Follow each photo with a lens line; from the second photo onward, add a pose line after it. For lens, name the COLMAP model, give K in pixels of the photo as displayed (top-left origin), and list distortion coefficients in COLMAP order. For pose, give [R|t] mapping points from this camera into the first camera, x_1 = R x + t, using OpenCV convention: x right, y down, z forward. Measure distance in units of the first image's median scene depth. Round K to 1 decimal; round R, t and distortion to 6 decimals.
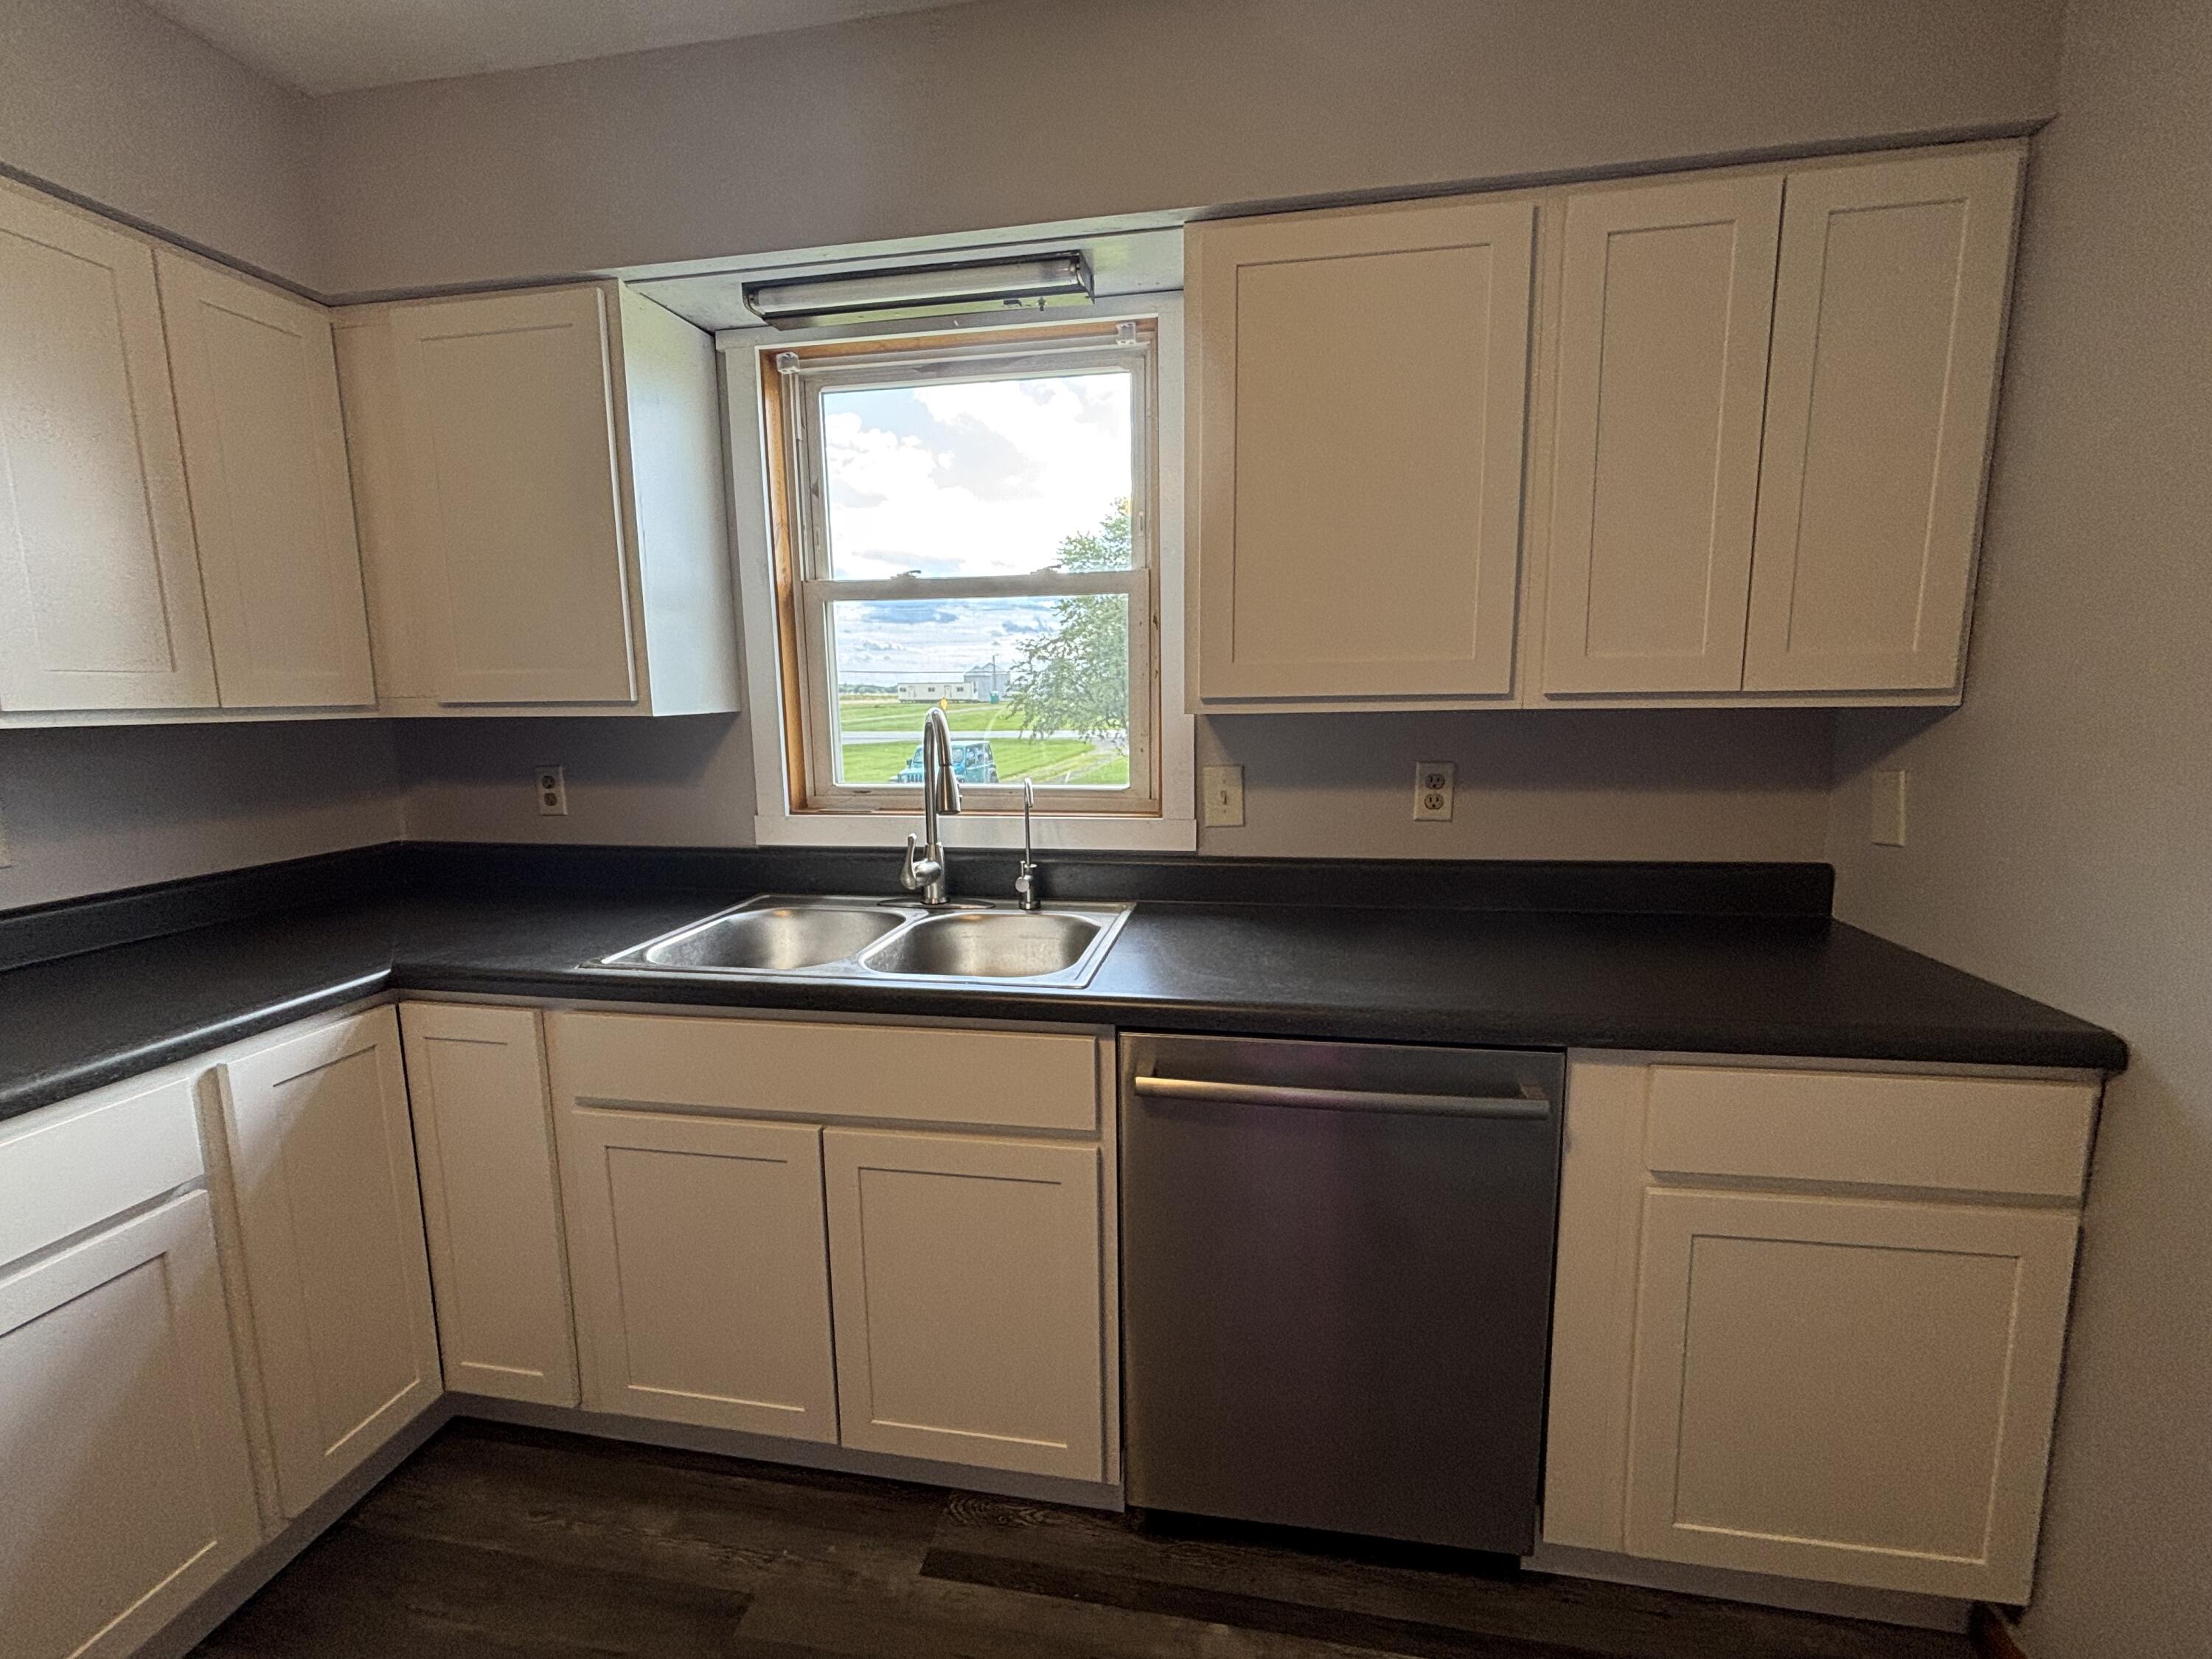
lens RADIAL K [[942.7, 0, 1104.1], [0, 942.7, 829.1], [0, 0, 1]] dist [-0.003083, 0.000471]
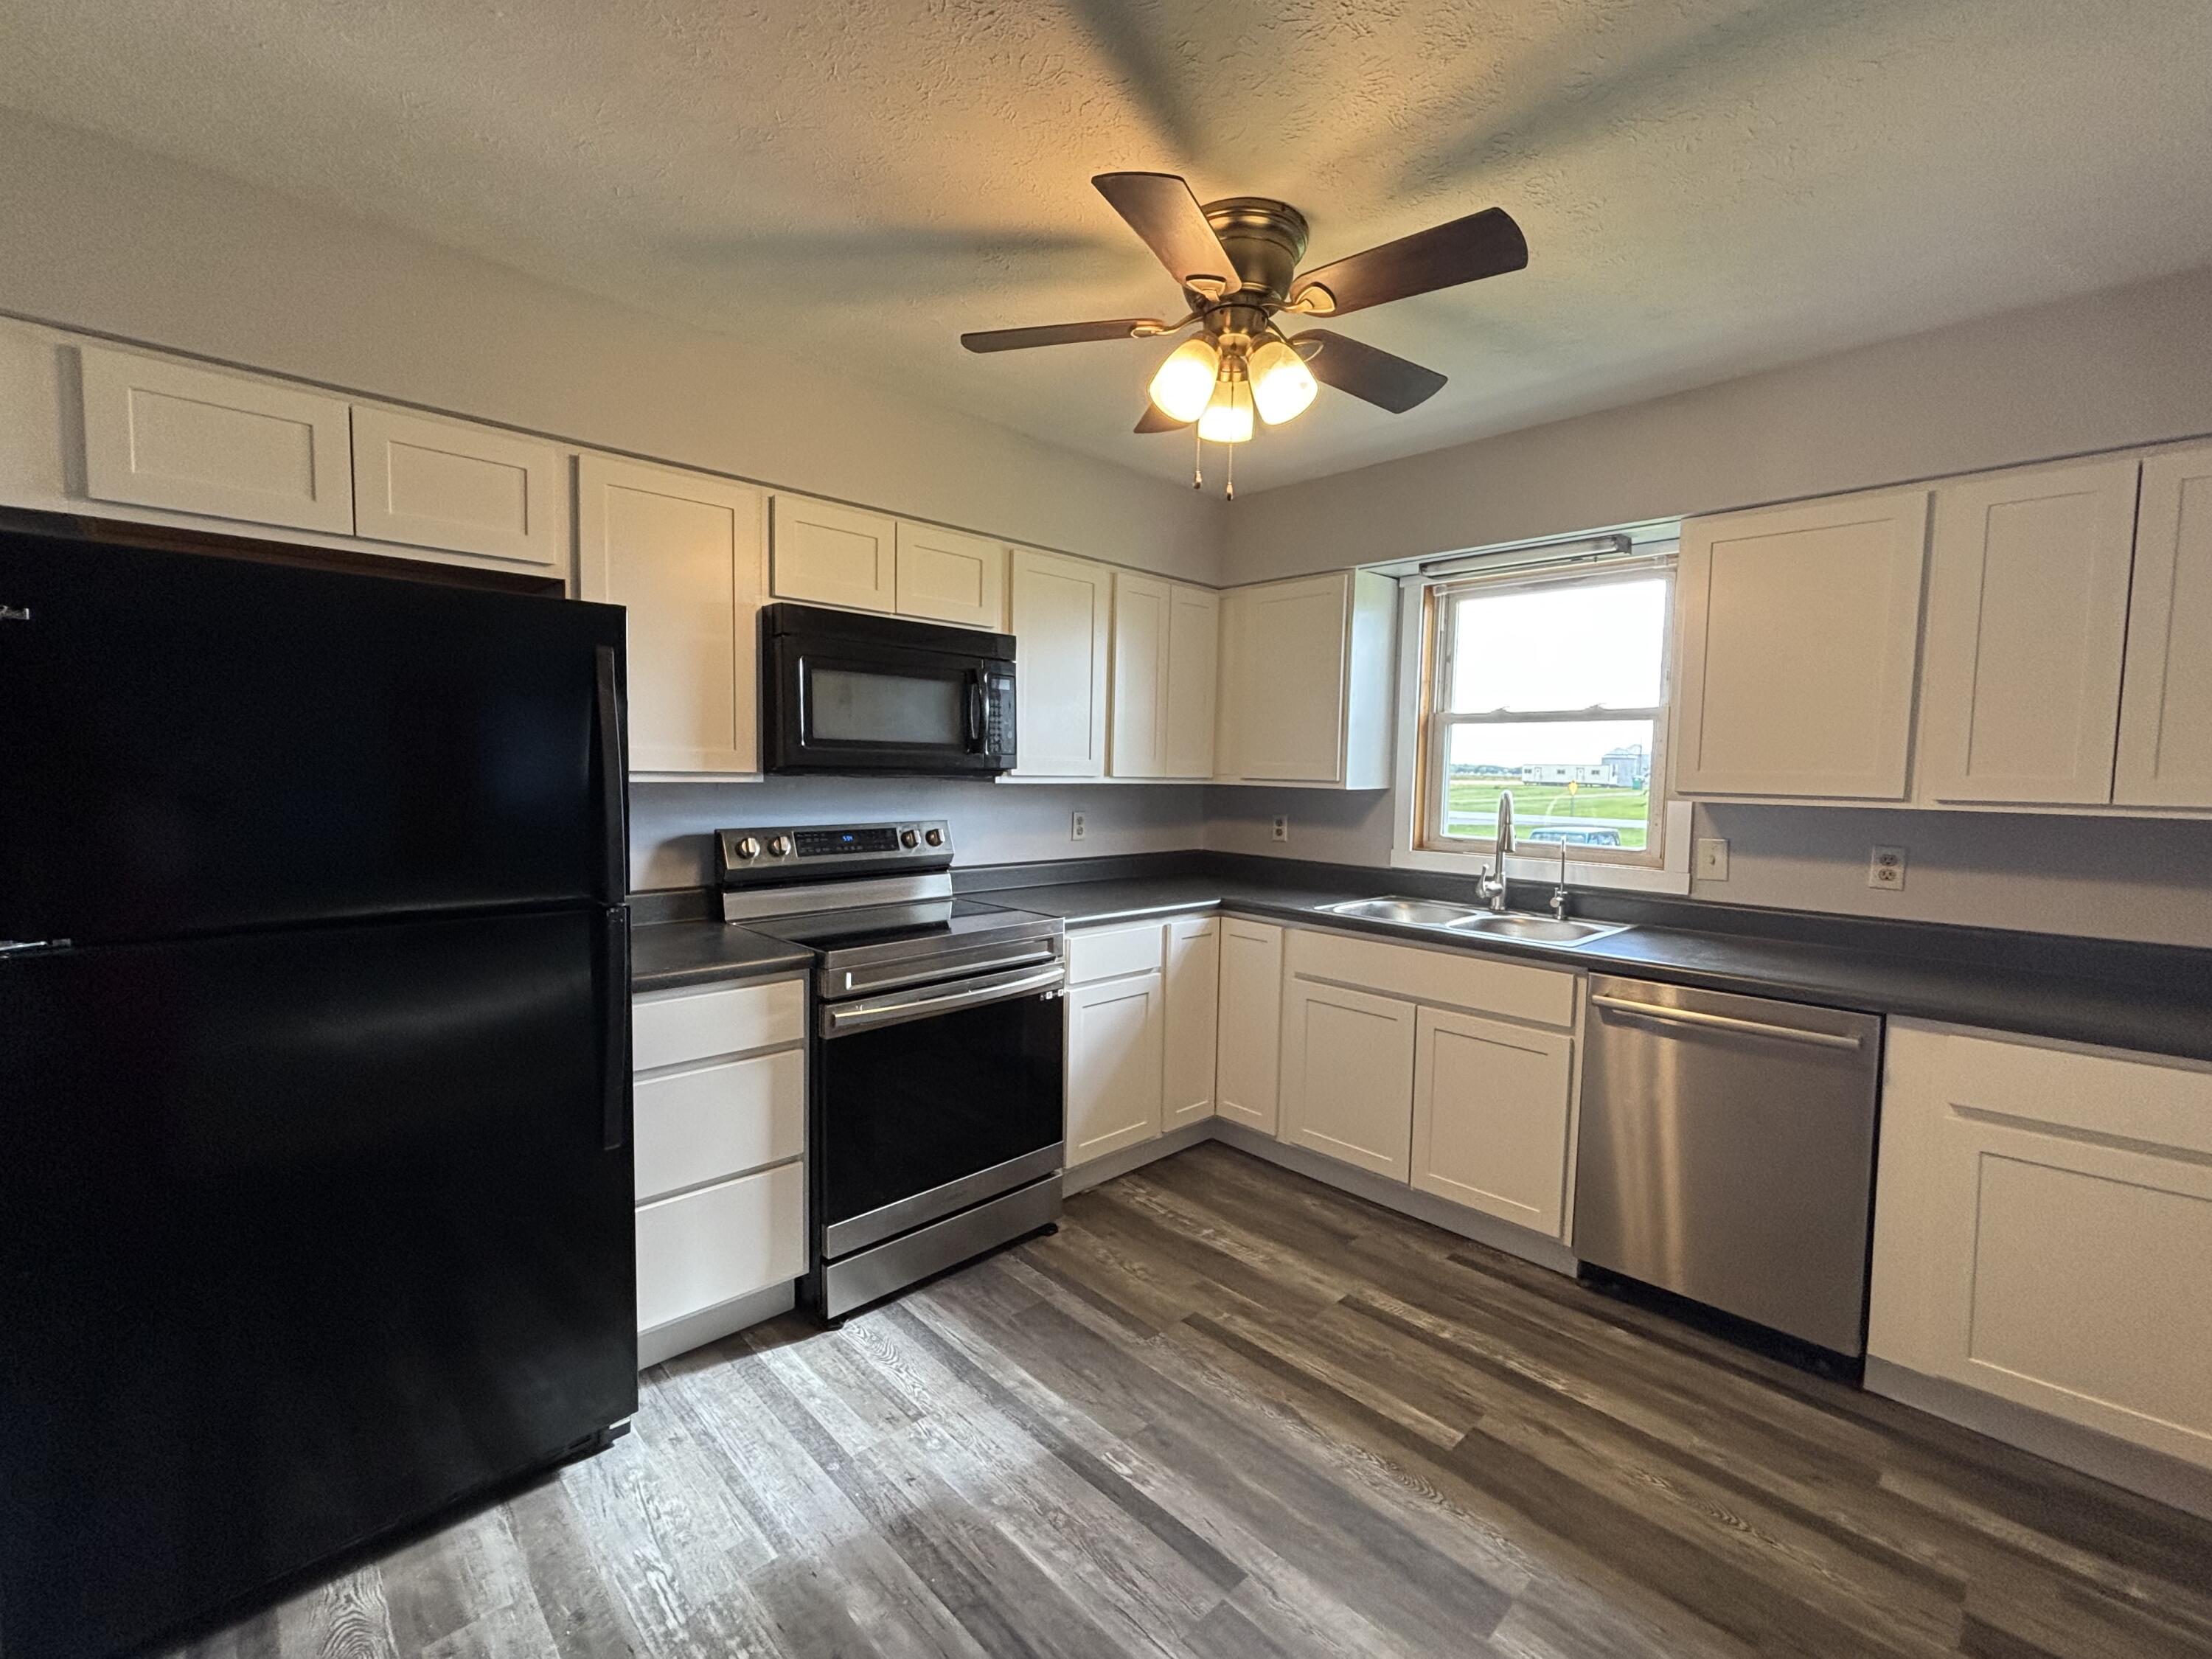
lens RADIAL K [[949.5, 0, 1100.0], [0, 949.5, 836.3], [0, 0, 1]] dist [-0.004784, 0.005827]
pose [[0.809087, 0.072357, -0.583217, 0.242106], [-0.115867, 0.992553, -0.037598, 0.106819], [0.576153, 0.097996, 0.811446, -0.842261]]
